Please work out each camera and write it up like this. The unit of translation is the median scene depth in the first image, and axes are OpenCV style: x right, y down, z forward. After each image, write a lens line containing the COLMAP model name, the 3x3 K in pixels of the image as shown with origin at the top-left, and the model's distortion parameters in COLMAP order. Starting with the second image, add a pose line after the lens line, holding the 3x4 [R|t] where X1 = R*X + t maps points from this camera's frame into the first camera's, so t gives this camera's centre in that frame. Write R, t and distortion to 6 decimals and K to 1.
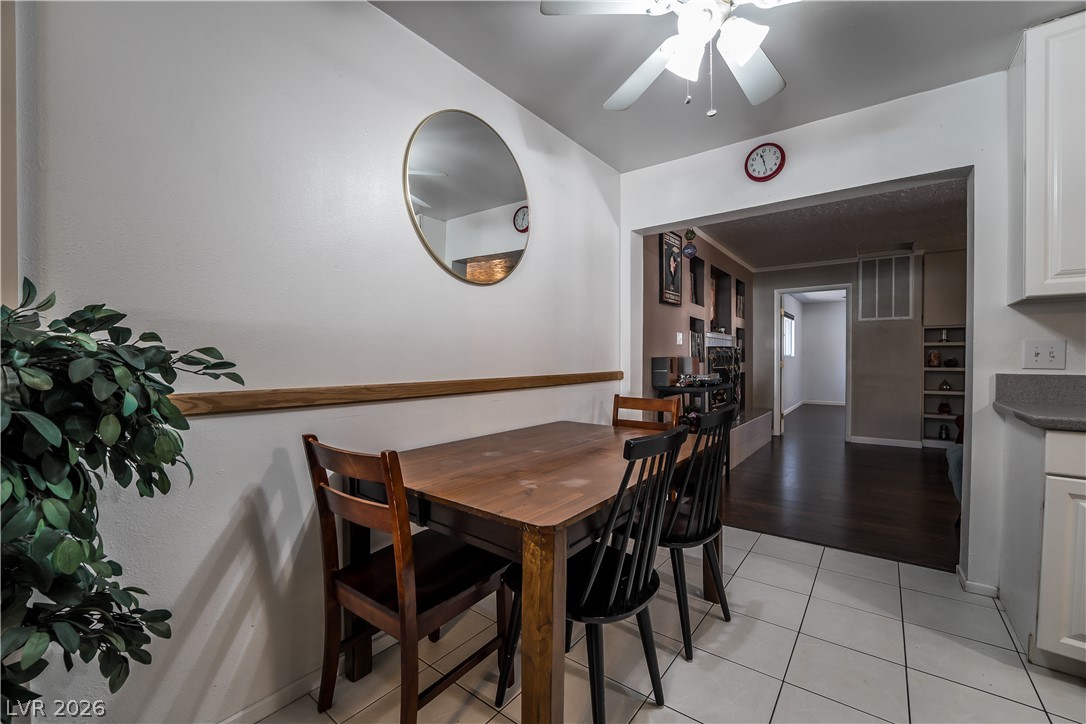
lens RADIAL K [[442.8, 0, 542.3], [0, 442.8, 364.8], [0, 0, 1]] dist [-0.027055, 0.001520]
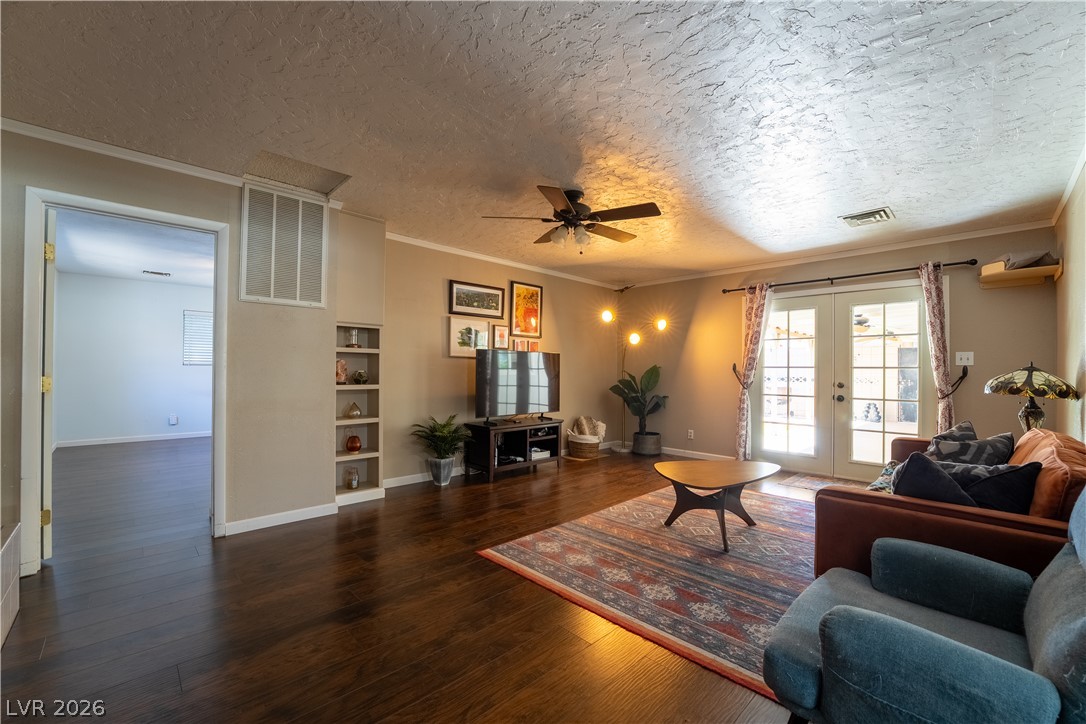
lens RADIAL K [[442.8, 0, 543.4], [0, 442.8, 364.1], [0, 0, 1]] dist [-0.027055, 0.001520]
pose [[0.140619, 0.014979, 0.989950, 0.360117], [0.006425, 0.999851, -0.016042, -0.017123], [-0.990043, 0.008616, 0.140502, 0.791379]]
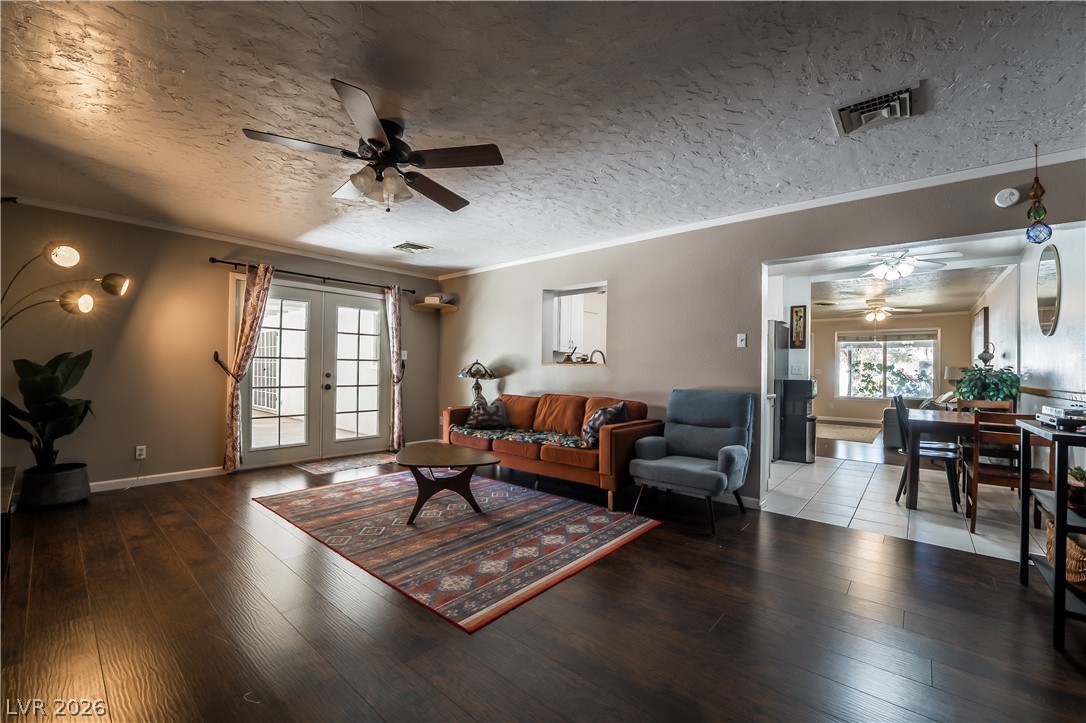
lens RADIAL K [[442.8, 0, 537.9], [0, 442.8, 362.0], [0, 0, 1]] dist [-0.027055, 0.001520]
pose [[-0.997983, -0.013844, 0.061954, 0.909278], [-0.013830, 0.999904, 0.000658, -0.023361], [-0.061958, -0.000200, -0.998079, 1.426473]]
